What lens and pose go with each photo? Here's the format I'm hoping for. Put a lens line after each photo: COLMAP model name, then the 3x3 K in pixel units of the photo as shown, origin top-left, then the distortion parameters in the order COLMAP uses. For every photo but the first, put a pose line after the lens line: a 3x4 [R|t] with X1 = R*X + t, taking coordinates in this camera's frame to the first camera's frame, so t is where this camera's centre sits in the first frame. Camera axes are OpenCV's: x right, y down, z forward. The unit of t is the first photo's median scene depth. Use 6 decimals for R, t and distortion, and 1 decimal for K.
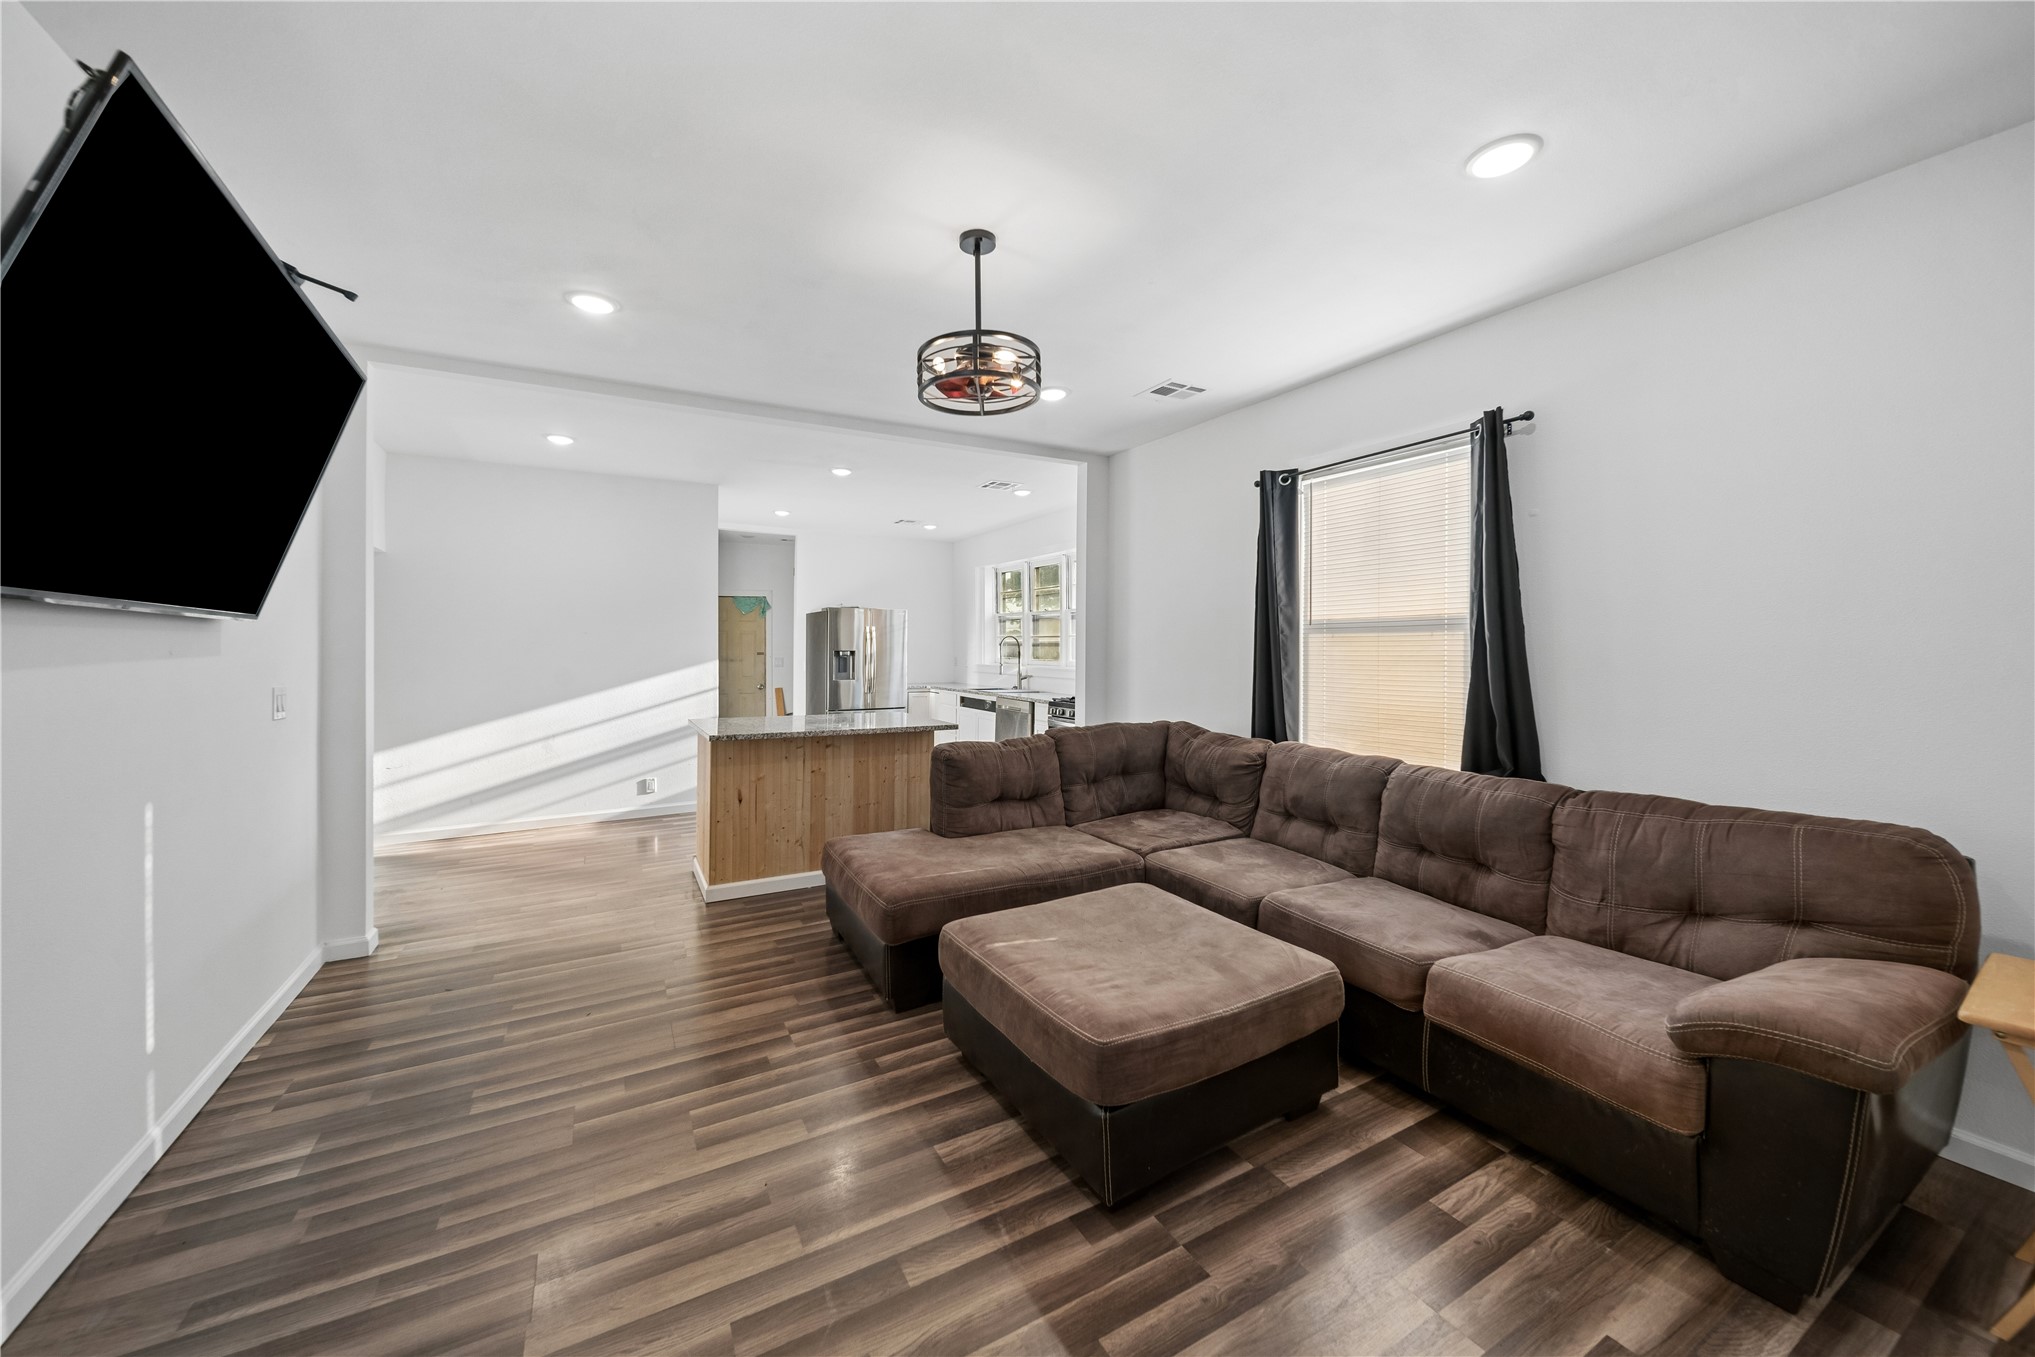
lens RADIAL K [[721.7, 0, 984.4], [0, 721.7, 653.3], [0, 0, 1]] dist [-0.001047, -0.001240]
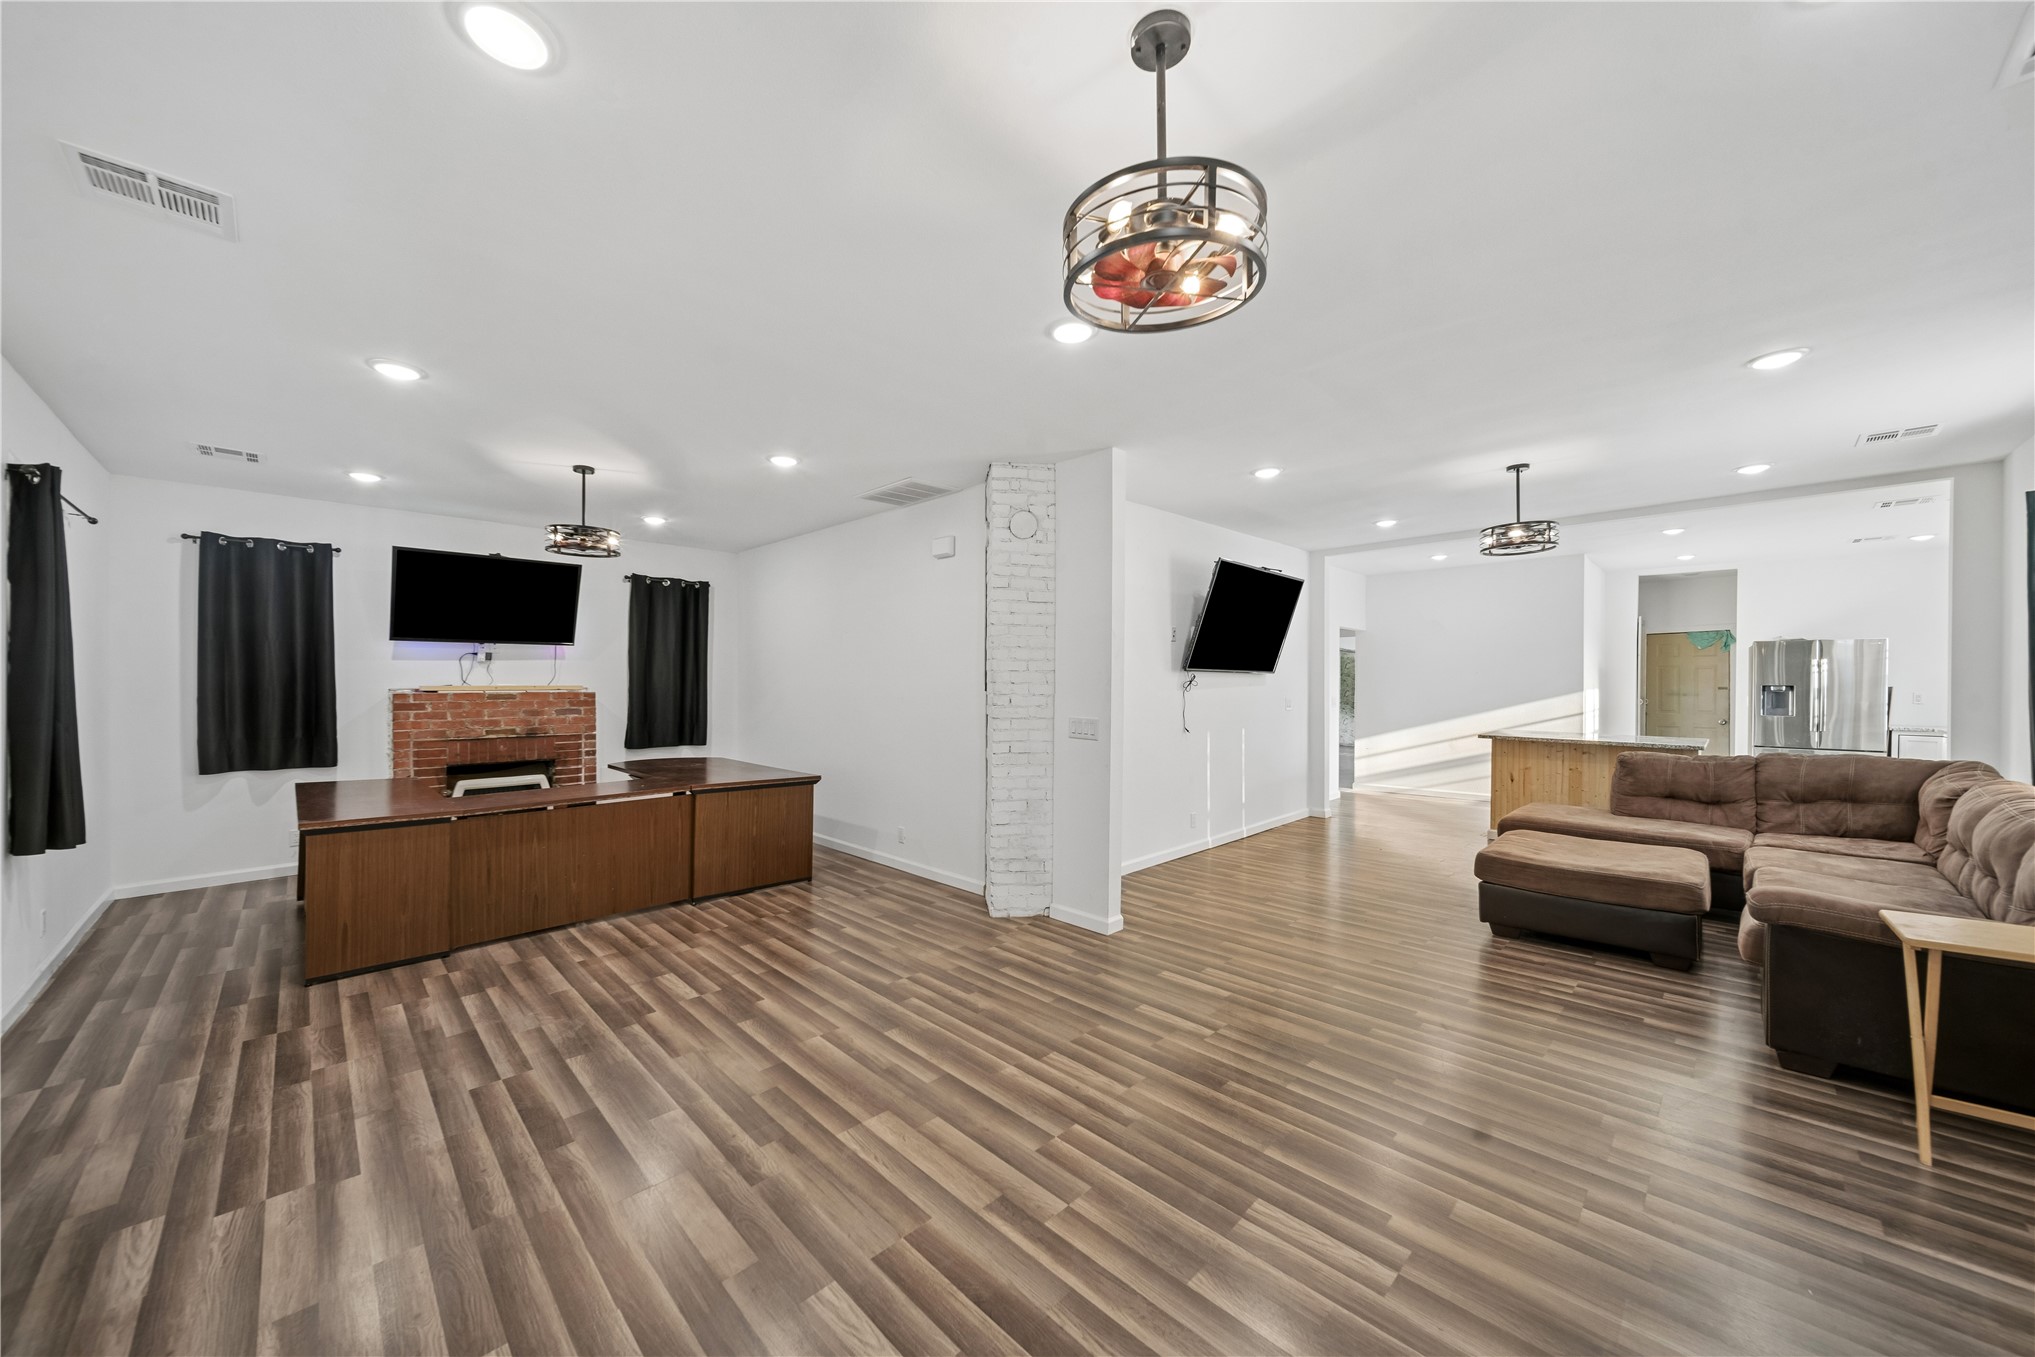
lens RADIAL K [[721.7, 0, 1012.1], [0, 721.7, 676.5], [0, 0, 1]] dist [-0.001047, -0.001240]
pose [[0.283532, -0.008087, -0.958929, 0.923400], [-0.007070, 0.999920, -0.010523, 0.003065], [0.958937, 0.009764, 0.283452, -0.527759]]
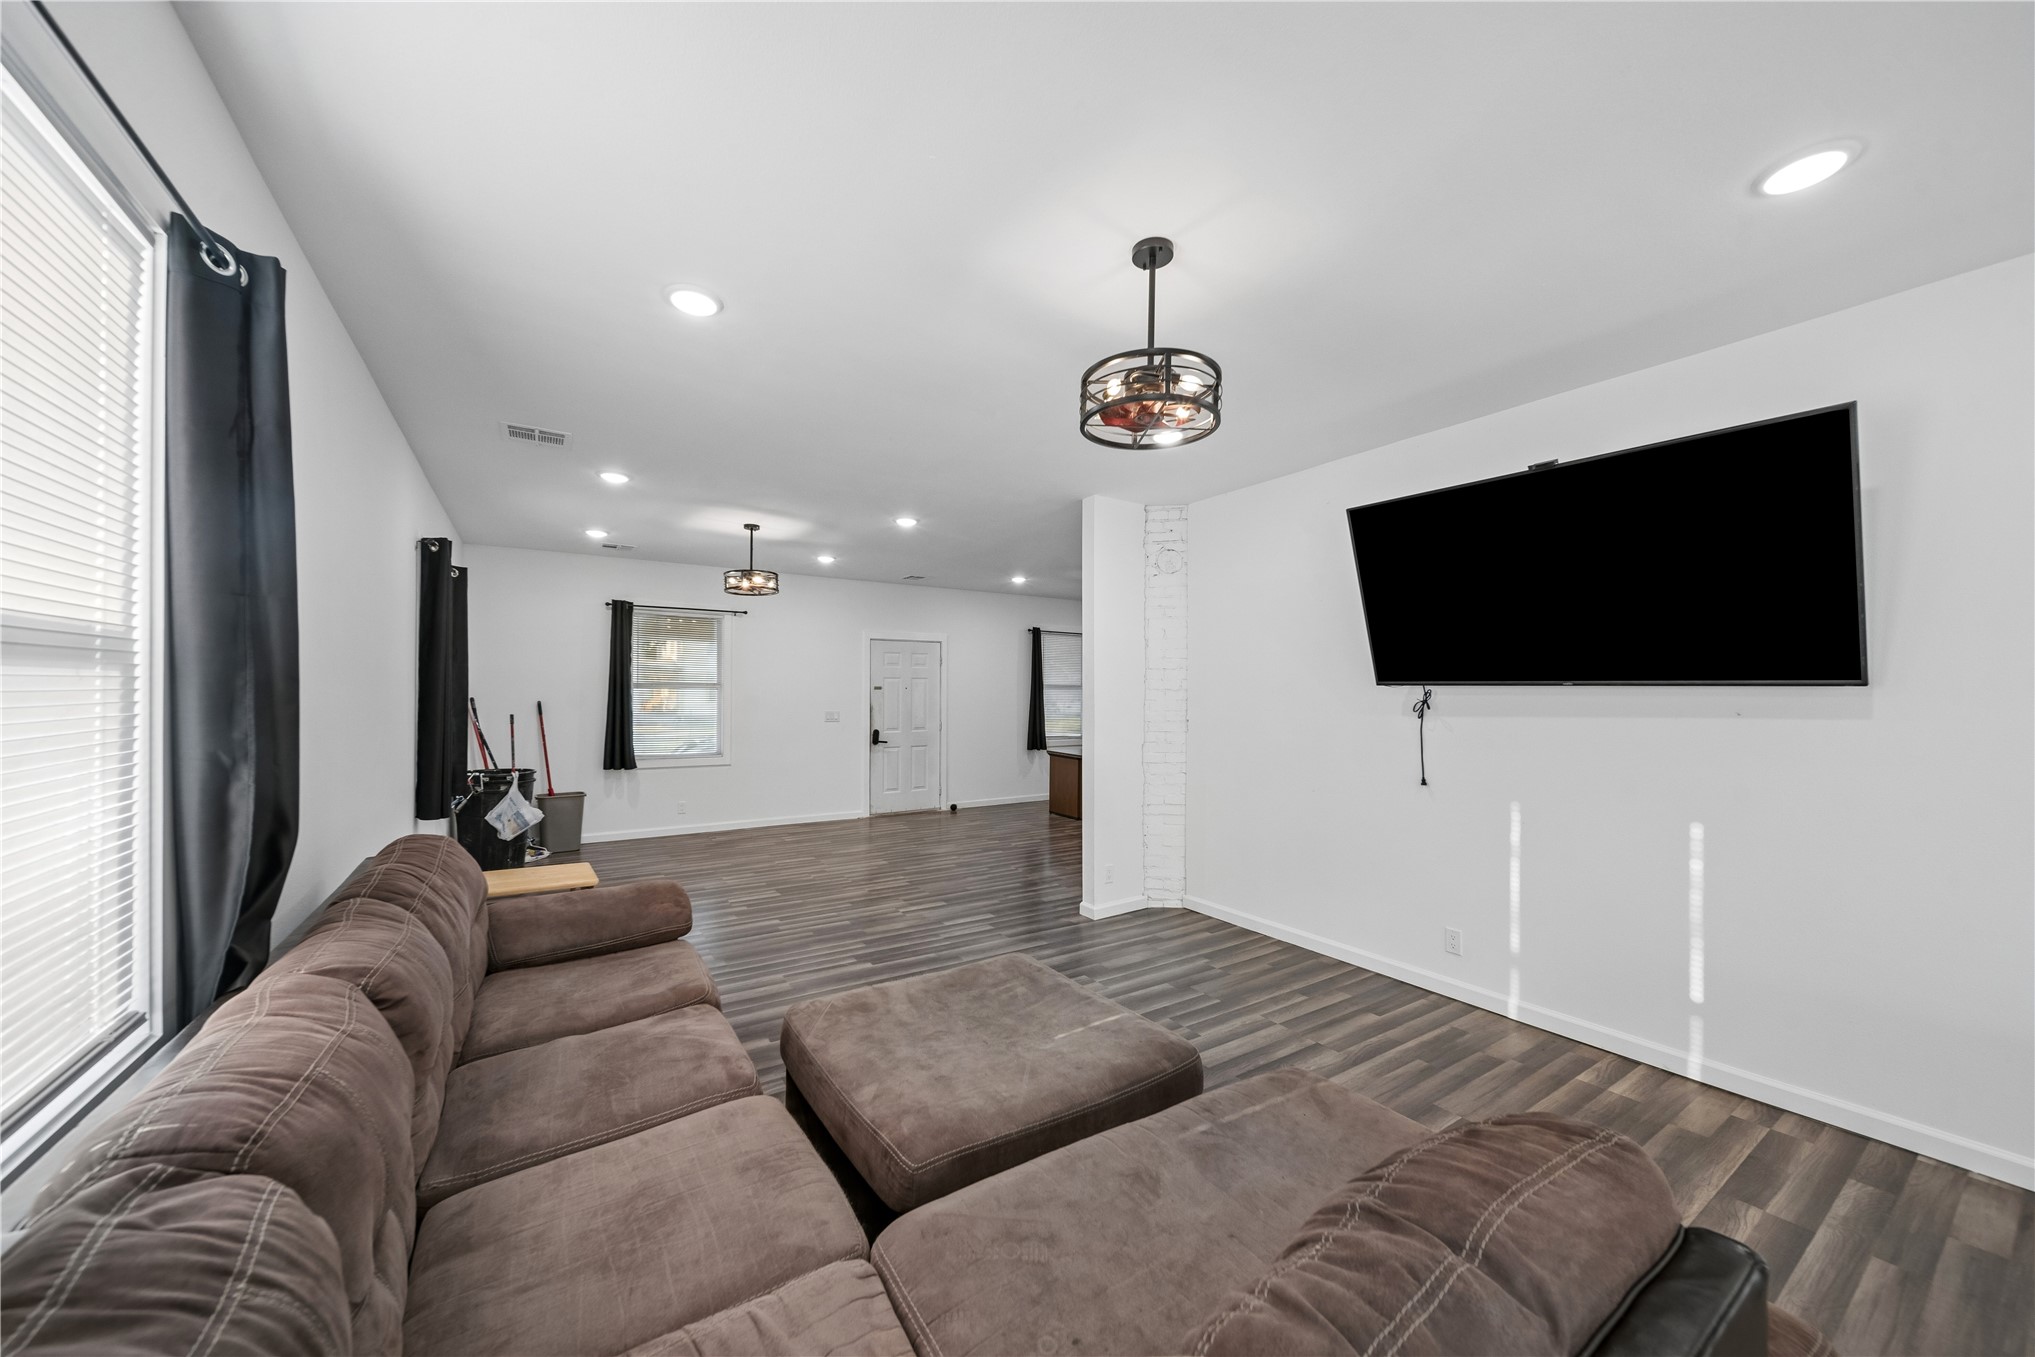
lens RADIAL K [[721.7, 0, 993.2], [0, 721.7, 692.4], [0, 0, 1]] dist [-0.001047, -0.001240]
pose [[-0.997319, -0.014725, -0.071681, 0.167787], [-0.015124, 0.999873, 0.005028, -0.020767], [0.071598, 0.006099, -0.997415, 1.195418]]
